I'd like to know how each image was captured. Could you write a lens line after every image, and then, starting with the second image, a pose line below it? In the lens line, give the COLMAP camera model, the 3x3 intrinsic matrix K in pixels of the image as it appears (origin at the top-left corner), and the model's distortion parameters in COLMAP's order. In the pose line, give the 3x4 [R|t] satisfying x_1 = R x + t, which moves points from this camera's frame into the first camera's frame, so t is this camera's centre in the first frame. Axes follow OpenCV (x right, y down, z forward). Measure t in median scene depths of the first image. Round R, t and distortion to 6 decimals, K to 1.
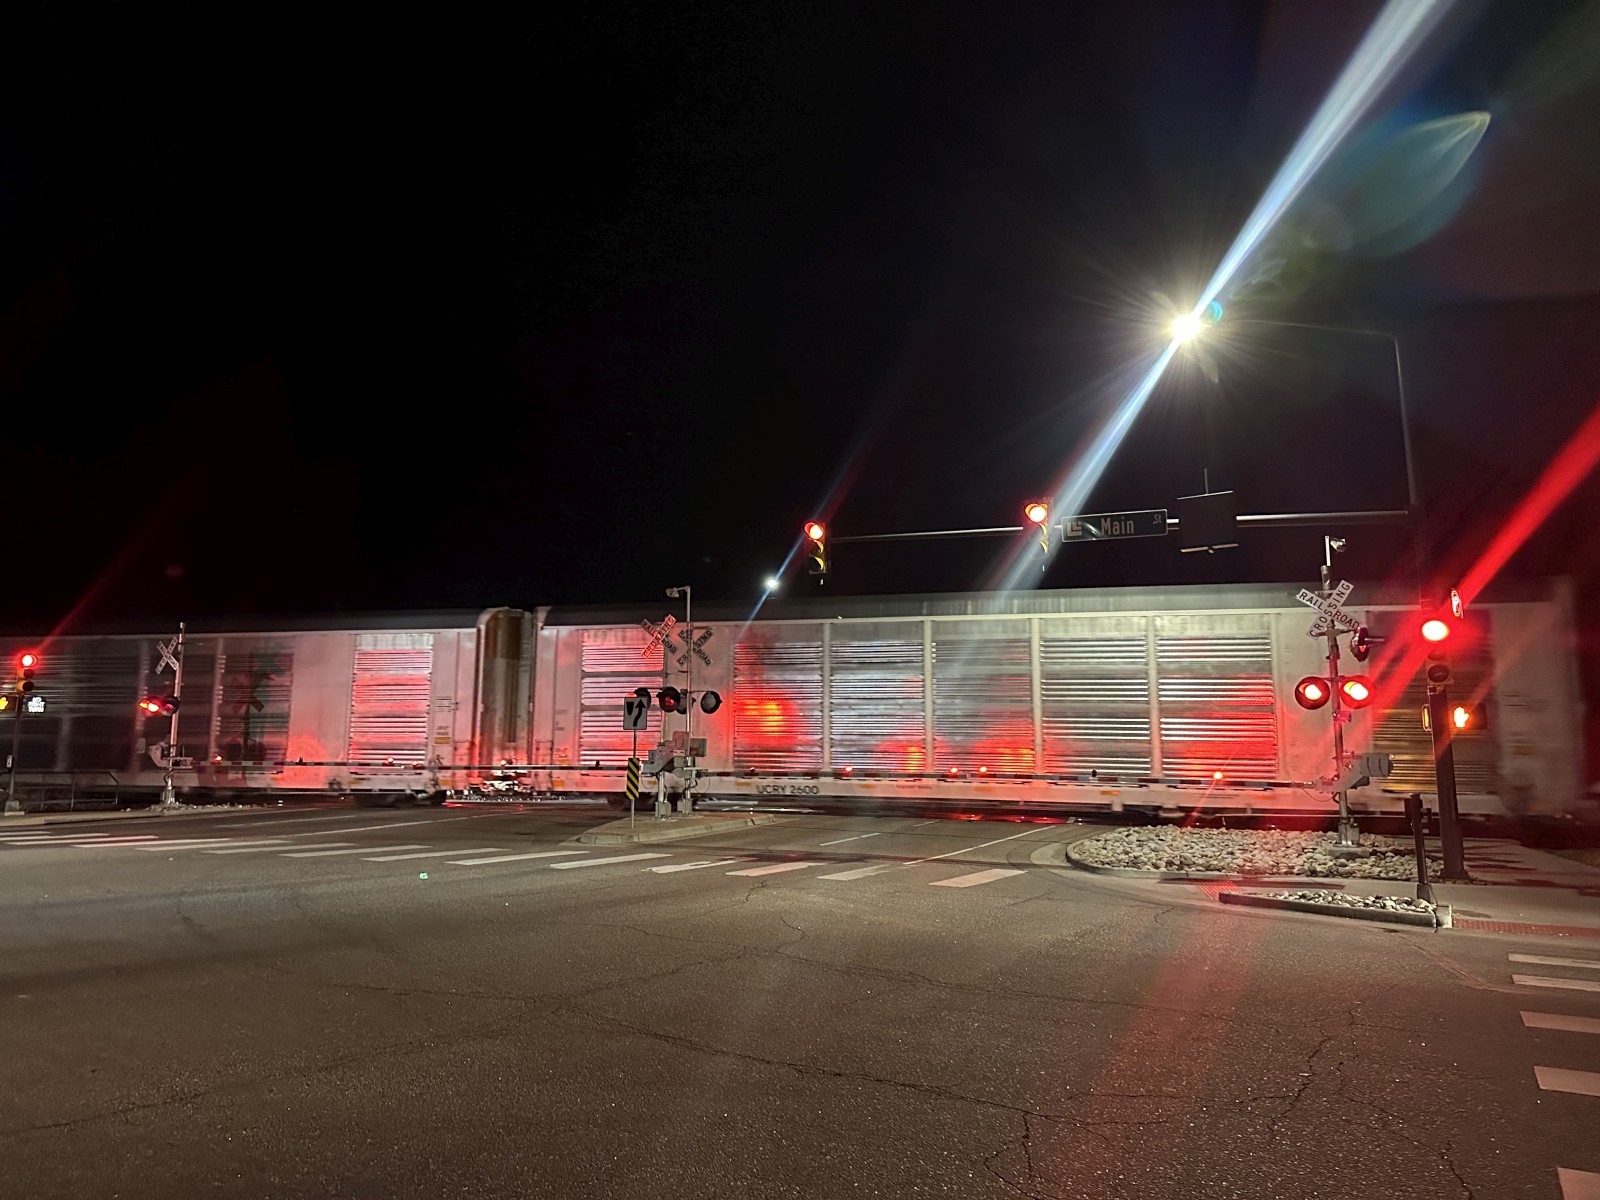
lens RADIAL K [[1129.8, 0, 811.3], [0, 1129.8, 582.6], [0, 0, 1]] dist [0.053692, -0.044832]
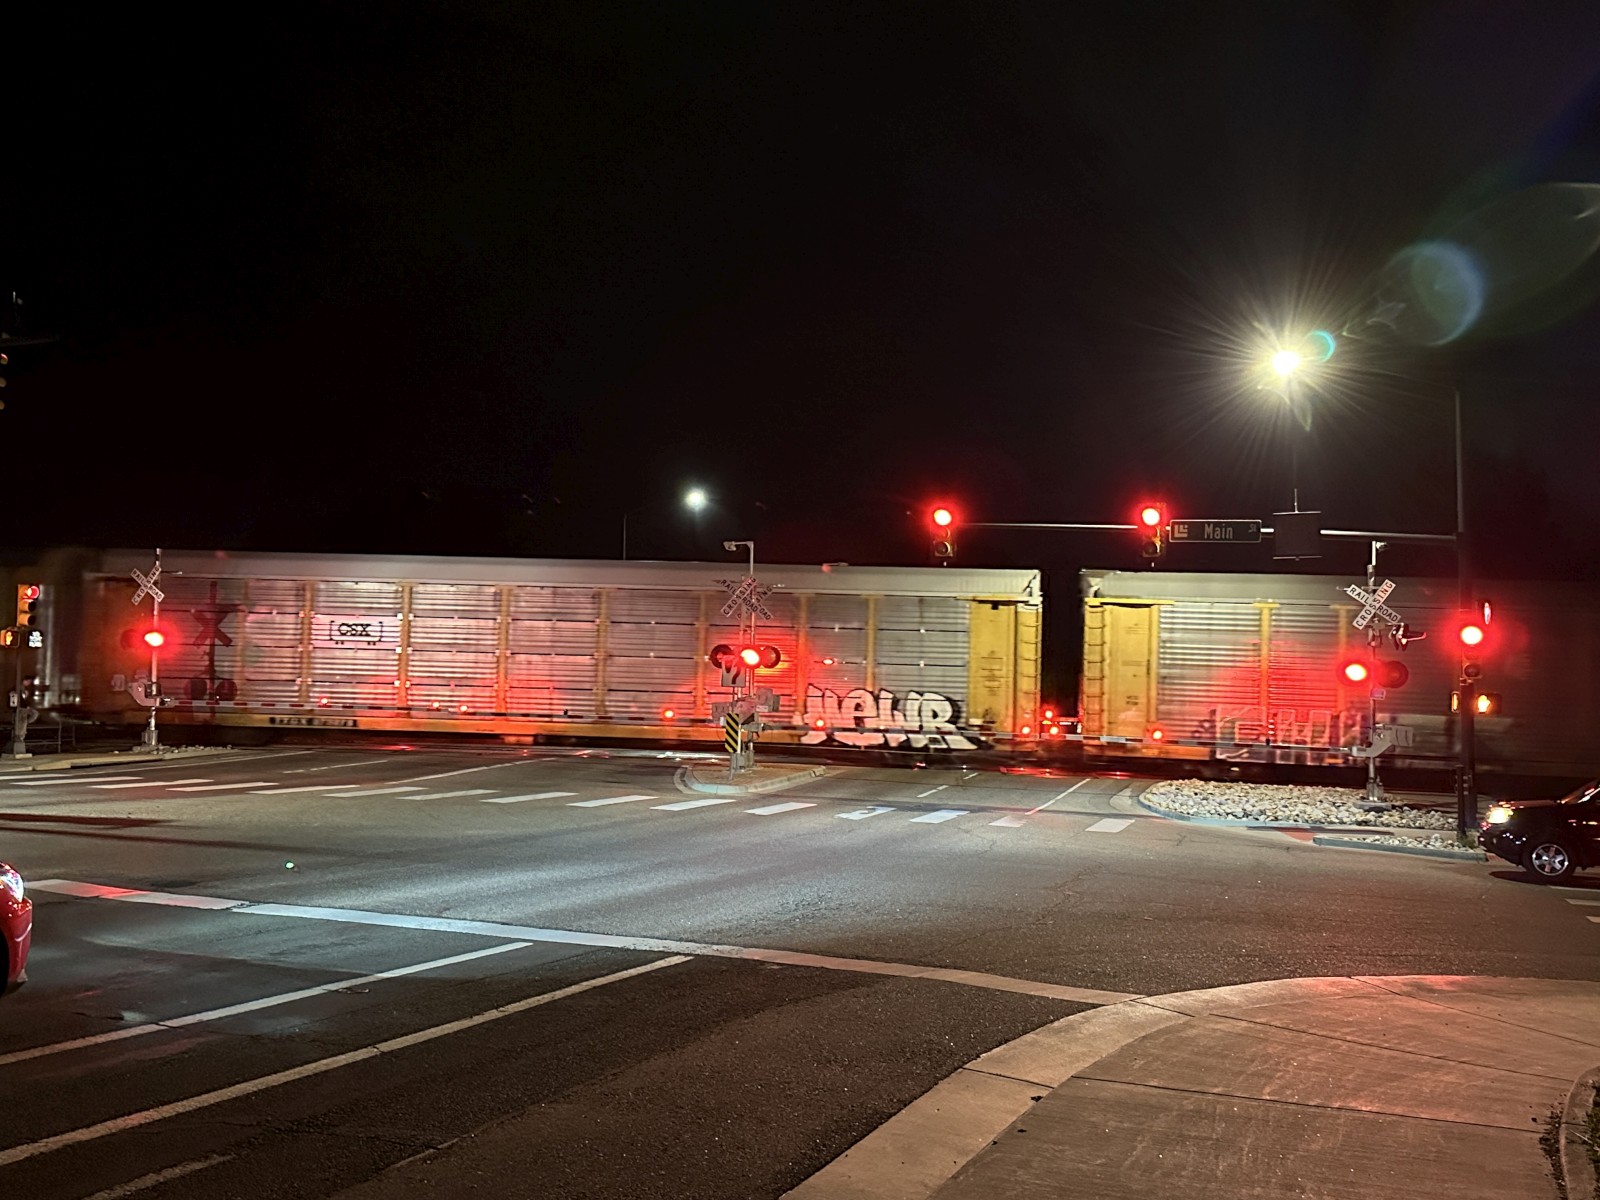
lens RADIAL K [[1487.0, 0, 791.5], [0, 1487.0, 604.8], [0, 0, 1]] dist [0.156984, -0.281779]
pose [[0.981198, 0.030106, 0.190642, -0.508949], [-0.050409, 0.993448, 0.102563, -0.123896], [-0.186305, -0.110245, 0.976287, -0.482949]]
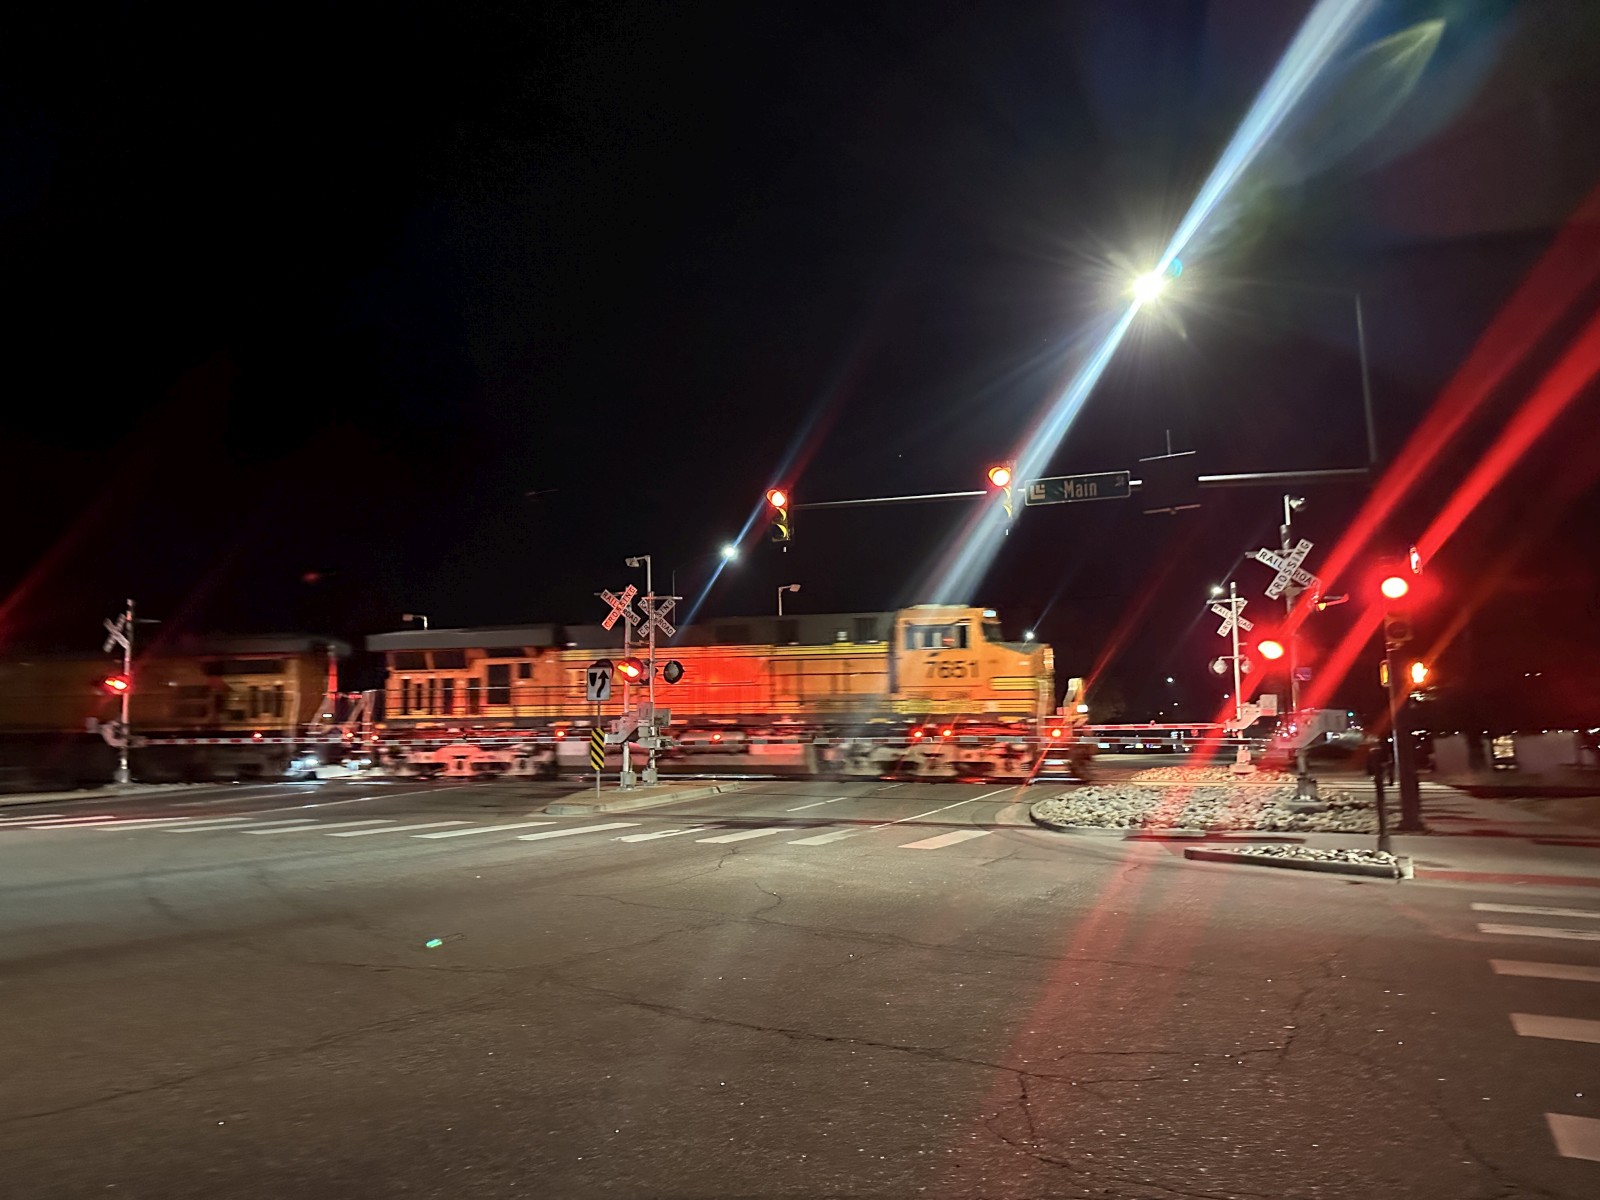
lens RADIAL K [[1126.6, 0, 797.1], [0, 1126.6, 595.9], [0, 0, 1]] dist [0.069182, -0.064632]
pose [[0.999494, -0.016216, 0.027346, -0.009434], [0.015099, 0.999062, 0.040574, 0.000500], [-0.027978, -0.040141, 0.998802, 0.006735]]
